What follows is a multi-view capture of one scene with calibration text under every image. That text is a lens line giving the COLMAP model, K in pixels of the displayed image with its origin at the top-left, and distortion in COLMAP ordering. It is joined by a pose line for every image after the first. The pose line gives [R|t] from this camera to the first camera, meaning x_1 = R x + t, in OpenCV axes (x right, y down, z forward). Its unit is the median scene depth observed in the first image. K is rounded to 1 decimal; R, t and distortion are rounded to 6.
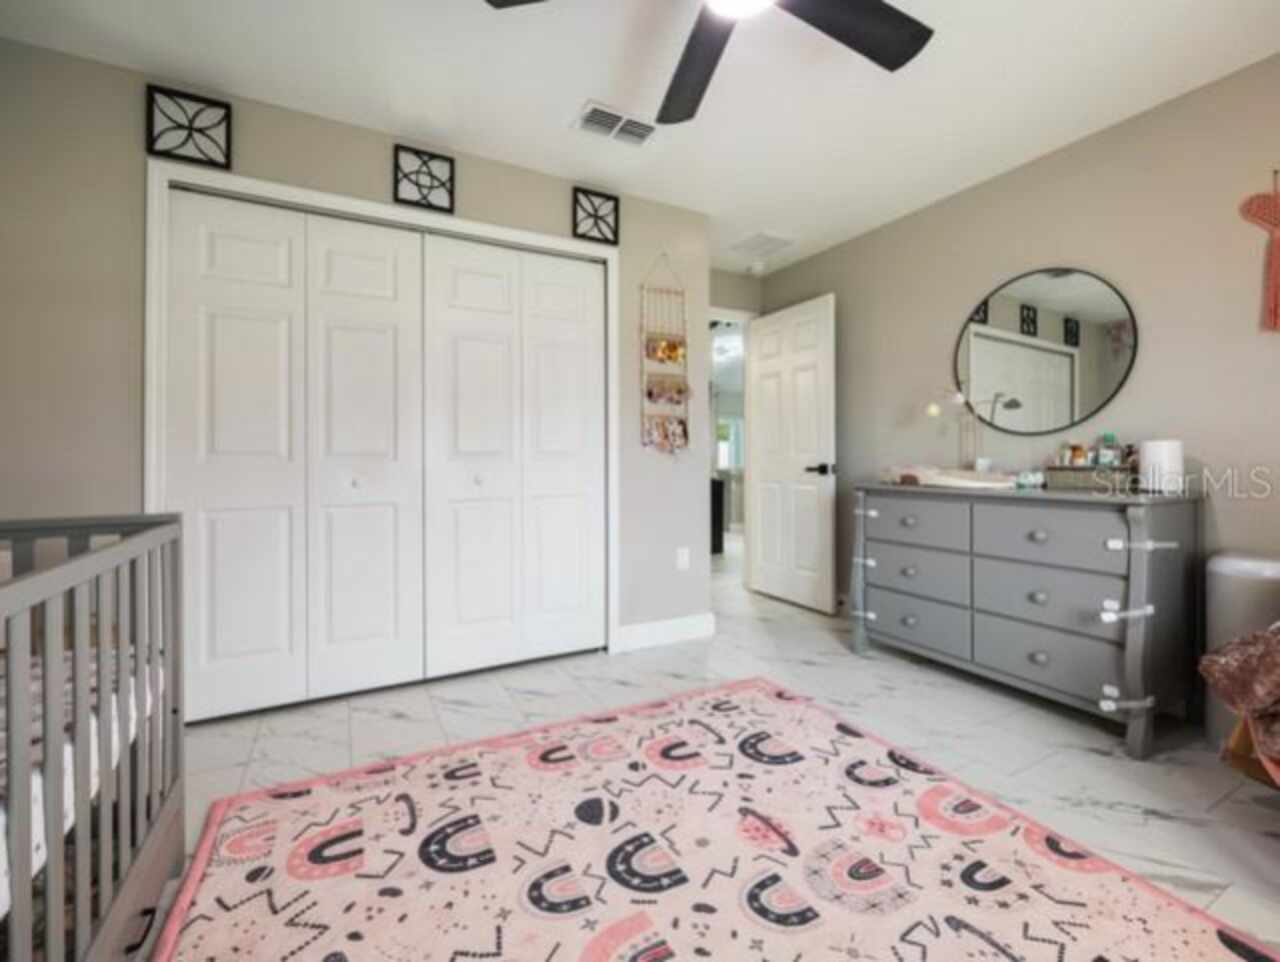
lens RADIAL K [[553.1, 0, 644.9], [0, 553.1, 471.0], [0, 0, 1]] dist [-0.002721, -0.000952]
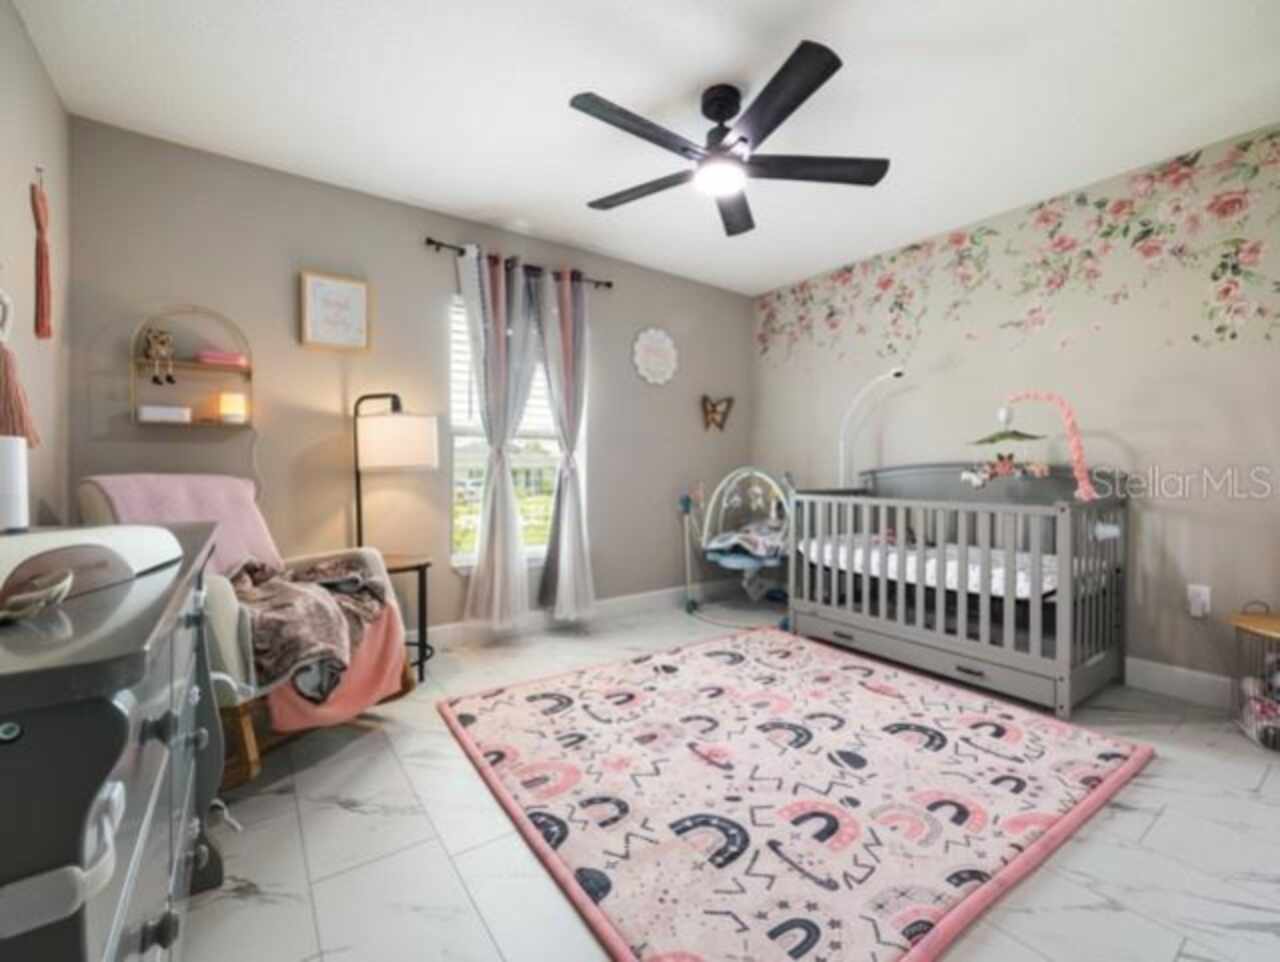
lens RADIAL K [[553.1, 0, 644.9], [0, 553.1, 471.0], [0, 0, 1]] dist [-0.002721, -0.000952]
pose [[-0.991967, 0.004489, -0.126415, 0.474481], [0.001050, 0.999628, 0.027259, -0.046514], [0.126490, 0.026907, -0.991603, 2.006726]]
